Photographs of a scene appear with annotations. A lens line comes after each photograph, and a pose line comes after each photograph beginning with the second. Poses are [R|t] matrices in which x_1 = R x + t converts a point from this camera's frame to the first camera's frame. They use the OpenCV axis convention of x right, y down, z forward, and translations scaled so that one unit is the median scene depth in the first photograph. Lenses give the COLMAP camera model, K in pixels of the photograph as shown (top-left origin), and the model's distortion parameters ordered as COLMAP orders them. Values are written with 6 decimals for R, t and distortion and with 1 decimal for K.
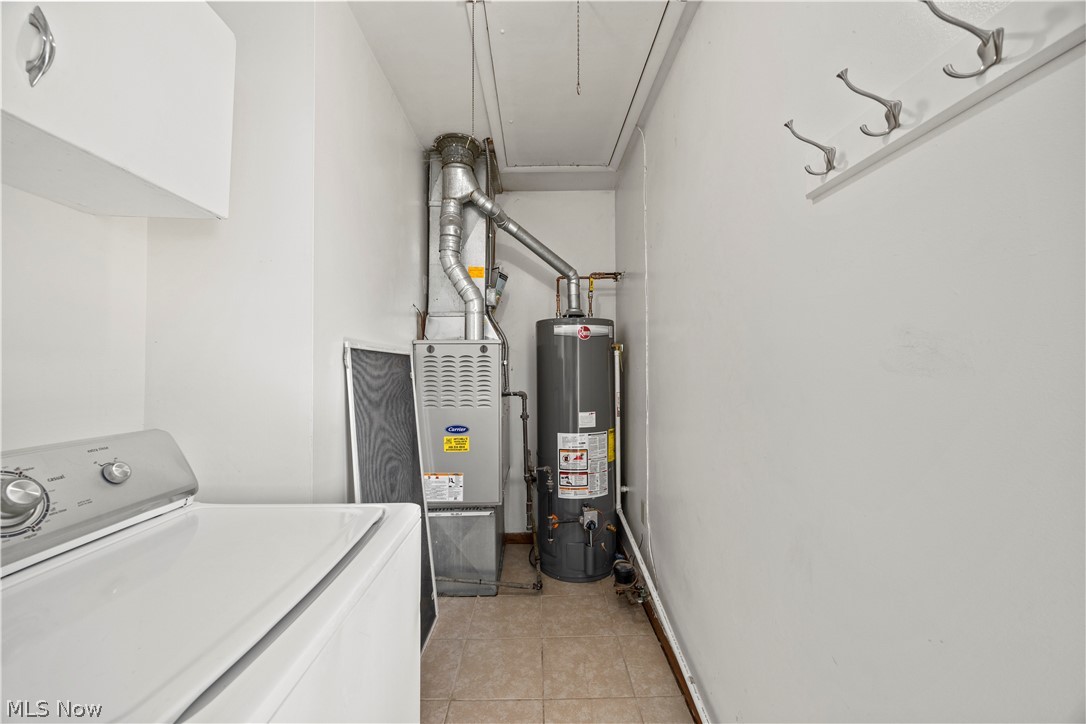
lens RADIAL K [[413.5, 0, 543.0], [0, 413.5, 361.1], [0, 0, 1]] dist [-0.002742, -0.000174]
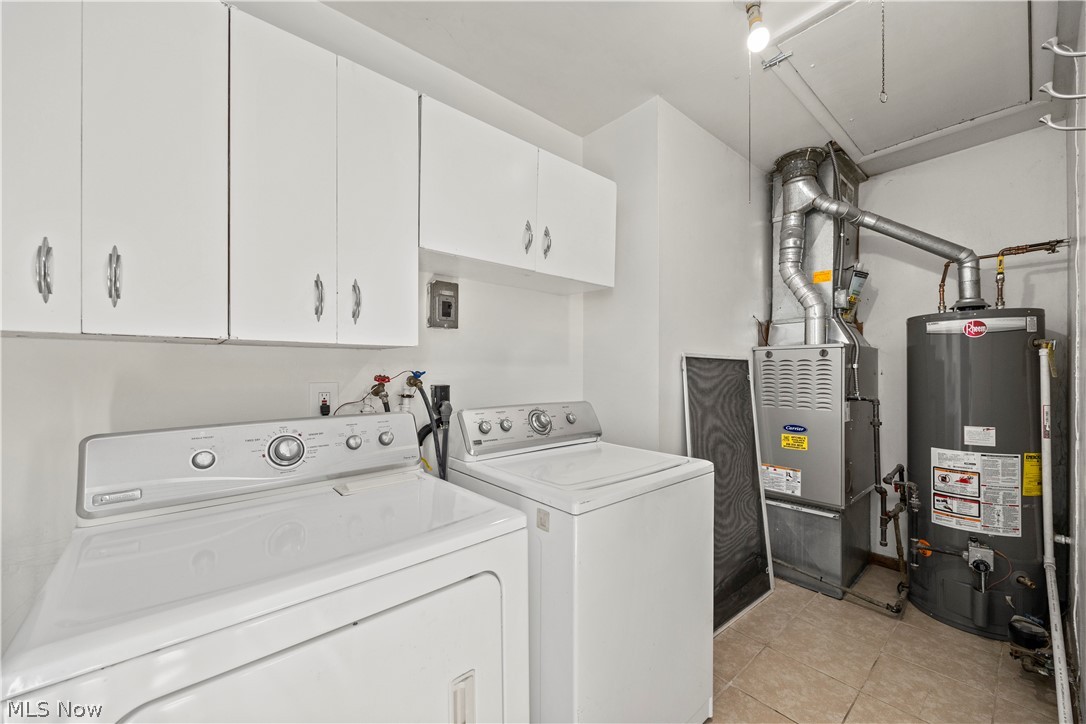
lens RADIAL K [[413.5, 0, 543.0], [0, 413.5, 361.1], [0, 0, 1]] dist [-0.002742, -0.000174]
pose [[0.632793, -0.015175, -0.774172, 0.195322], [0.007891, 0.999882, -0.013149, -0.000953], [0.774281, 0.002212, 0.632838, -0.172524]]
